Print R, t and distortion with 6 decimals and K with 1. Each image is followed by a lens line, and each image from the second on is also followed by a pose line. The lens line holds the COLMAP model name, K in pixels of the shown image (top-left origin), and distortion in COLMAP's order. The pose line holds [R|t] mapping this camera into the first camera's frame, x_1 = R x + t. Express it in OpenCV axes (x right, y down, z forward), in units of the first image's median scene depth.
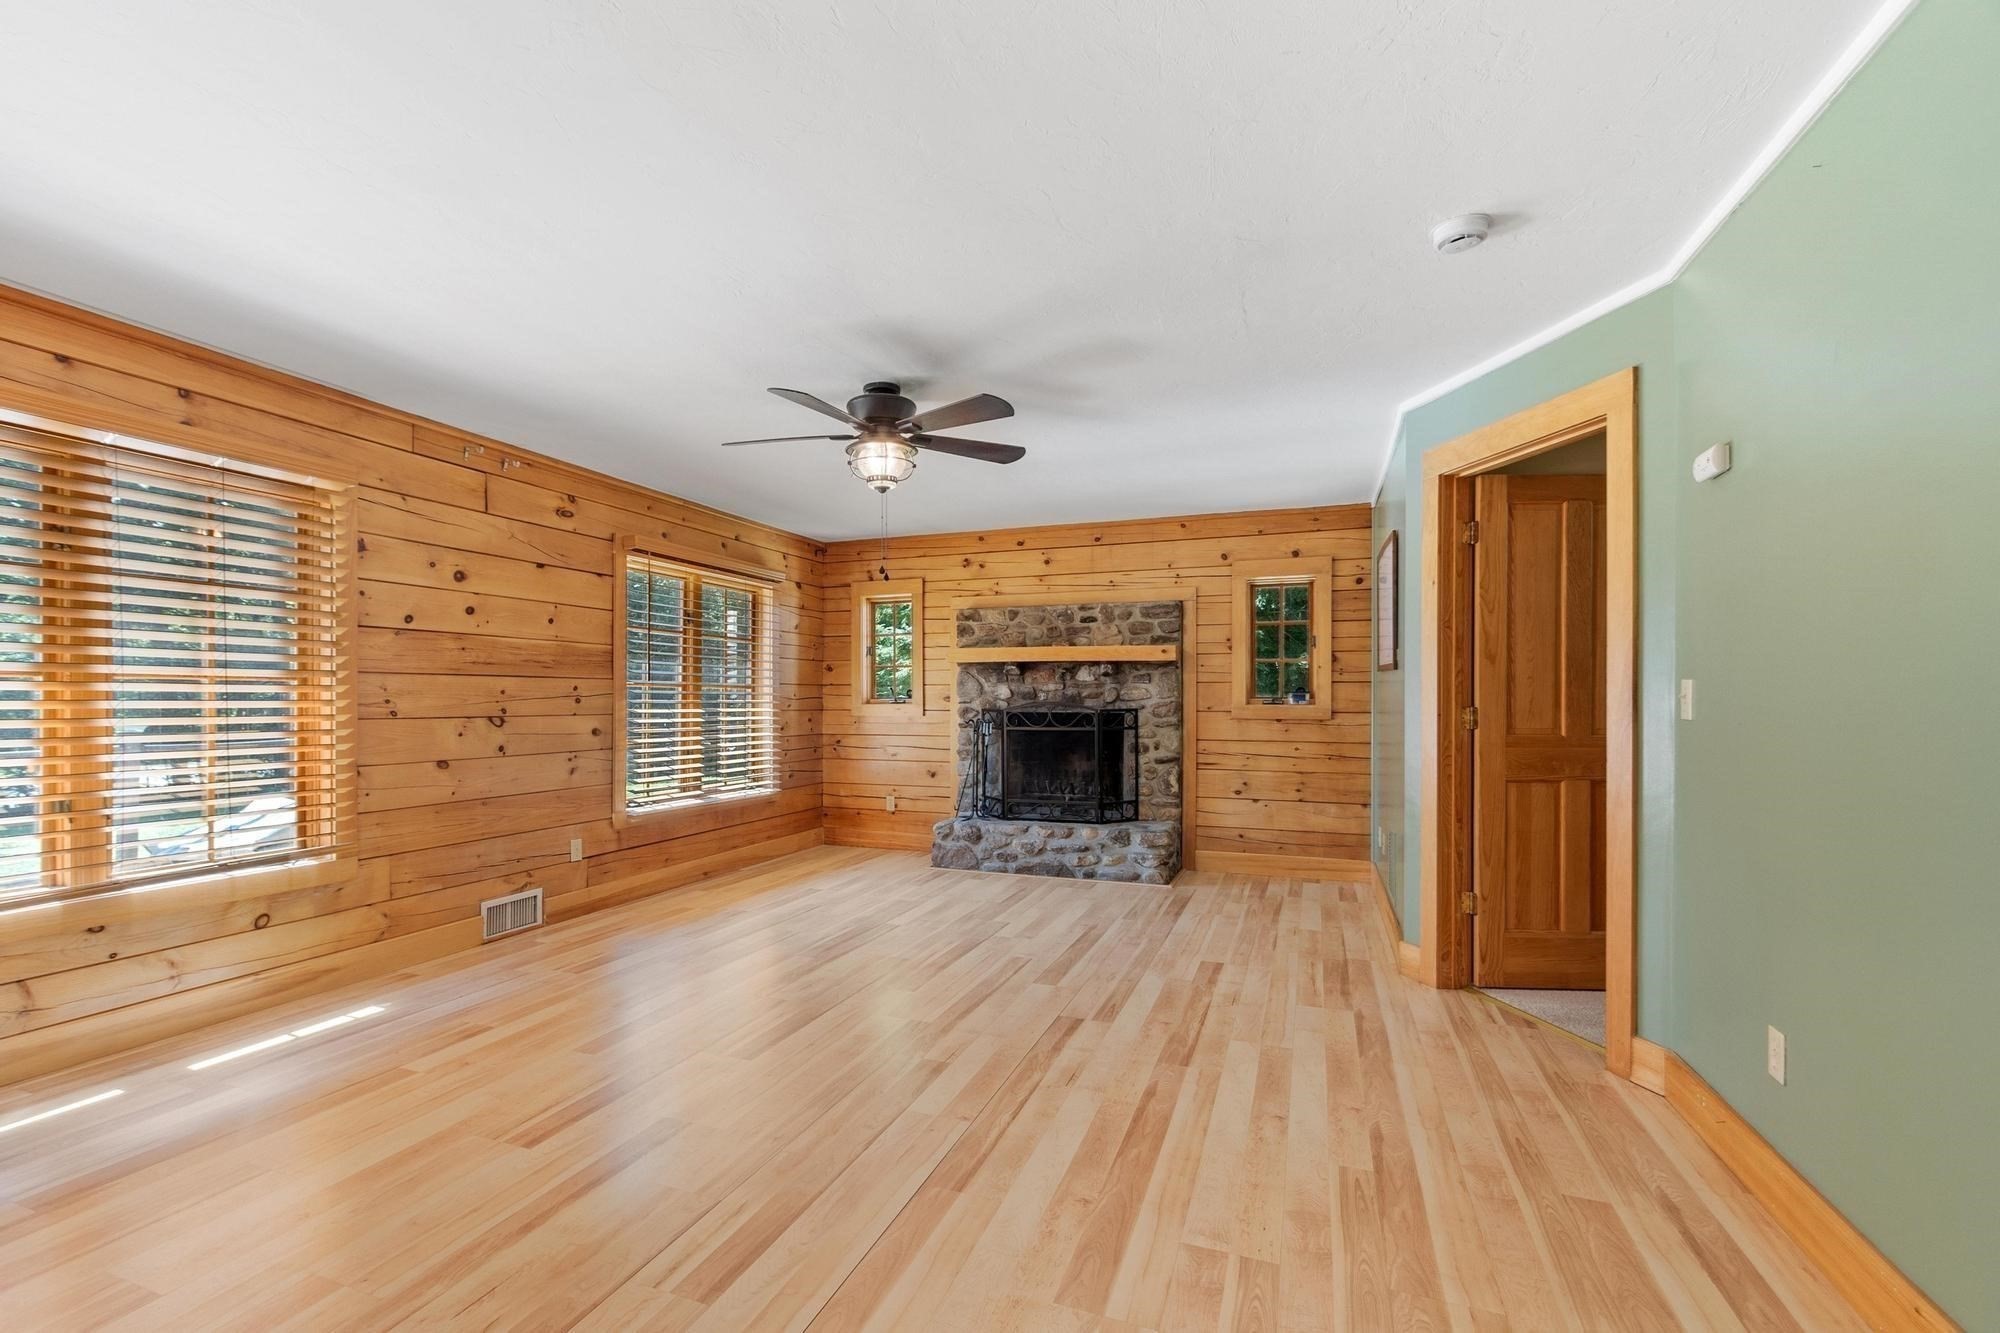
lens RADIAL K [[905.4, 0, 991.3], [0, 905.4, 689.2], [0, 0, 1]] dist [0.001291, 0.000097]
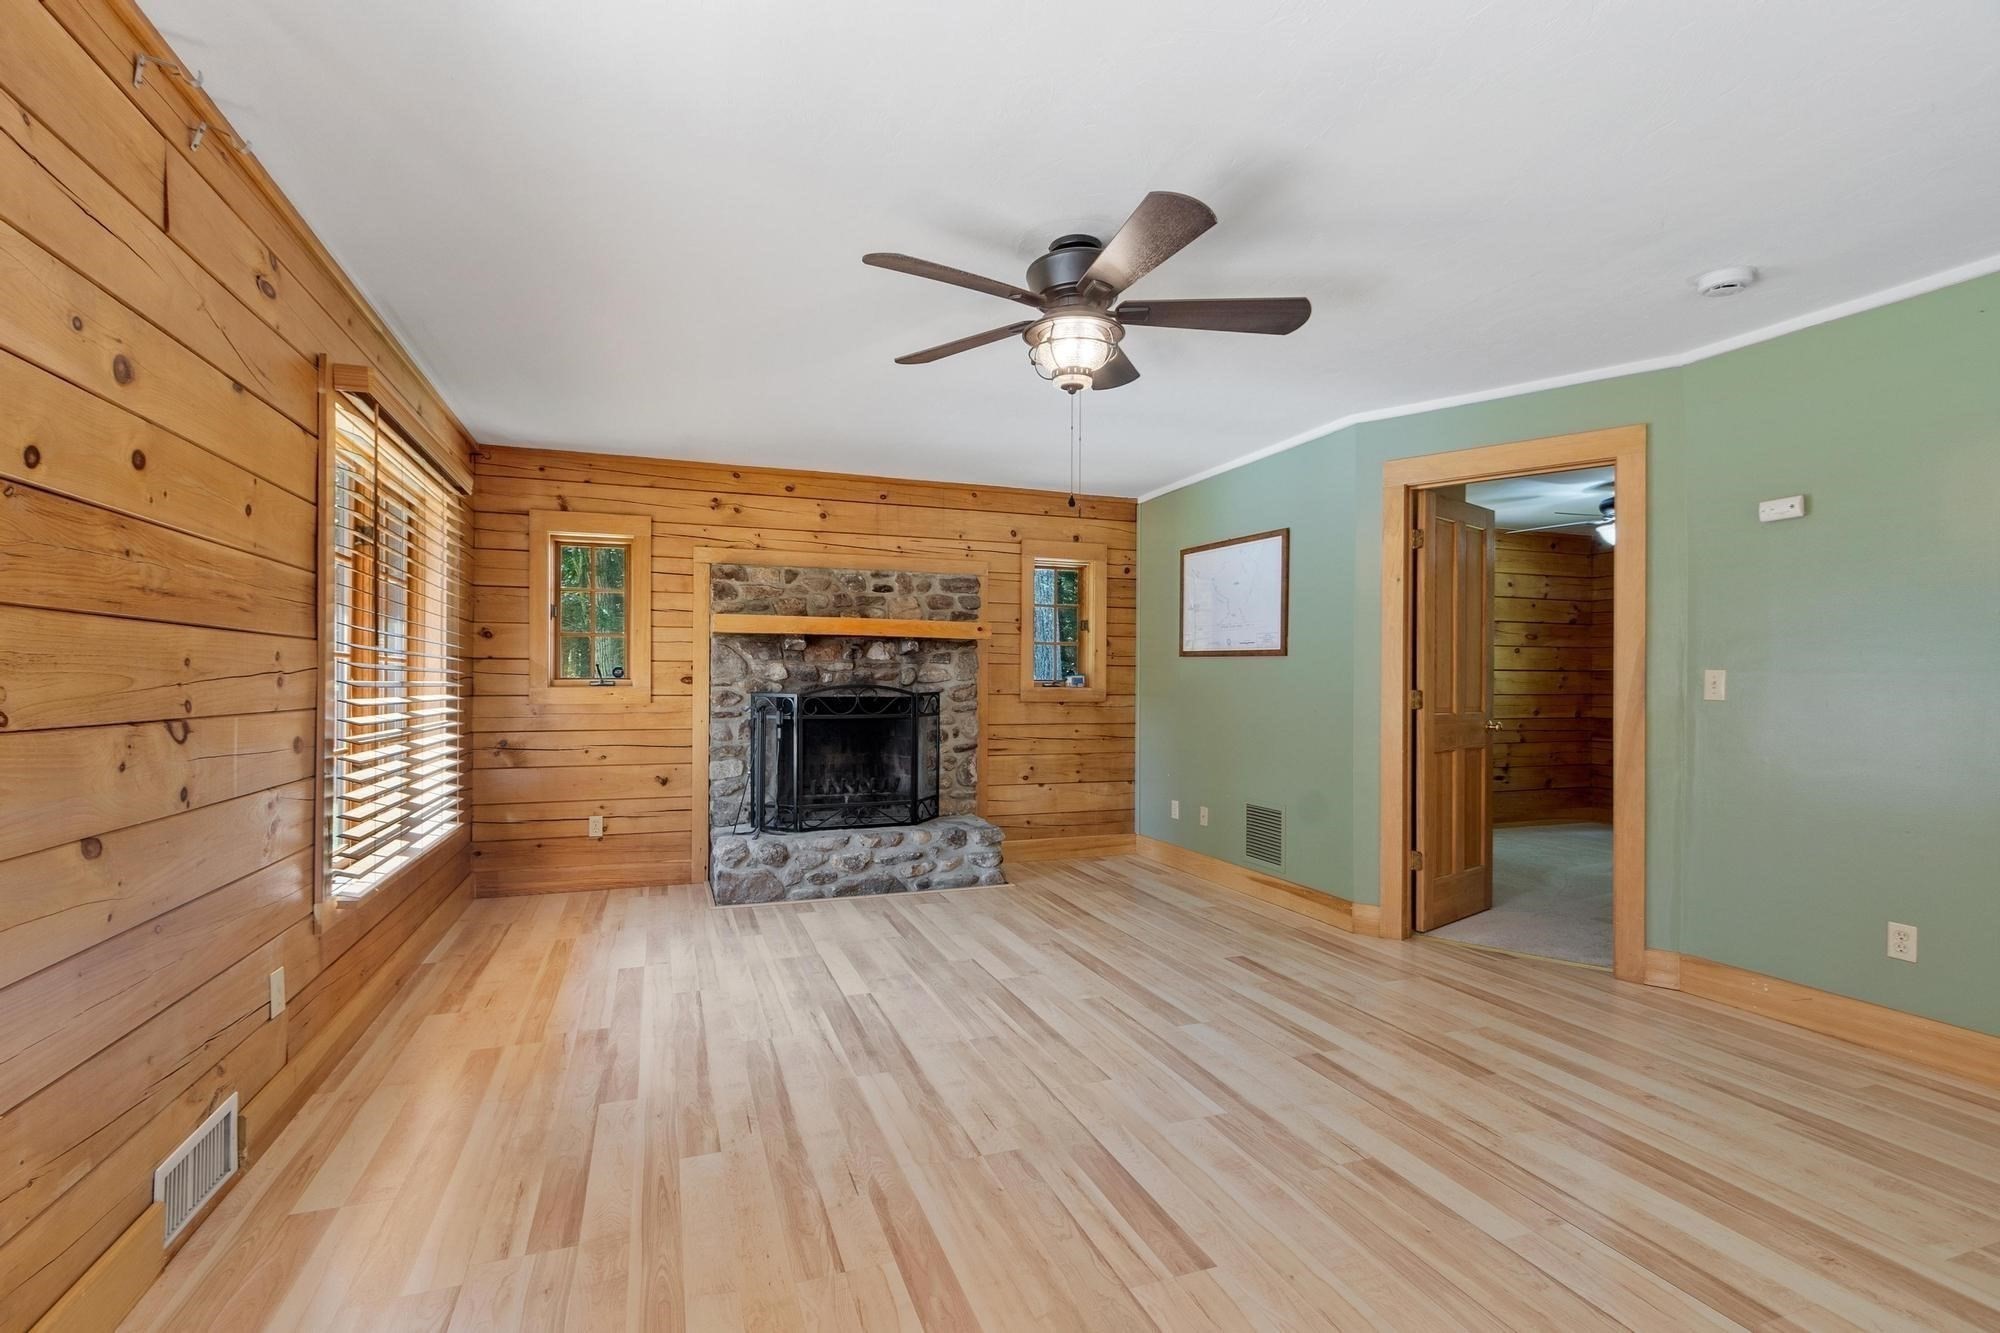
lens RADIAL K [[879.9, 0, 1000.1], [0, 879.9, 672.4], [0, 0, 1]] dist [0.000469, 0.000261]
pose [[0.759211, 0.009671, 0.650773, -0.369809], [-0.010827, 0.999939, -0.002228, 0.003533], [-0.650755, -0.005355, 0.759269, 0.307094]]
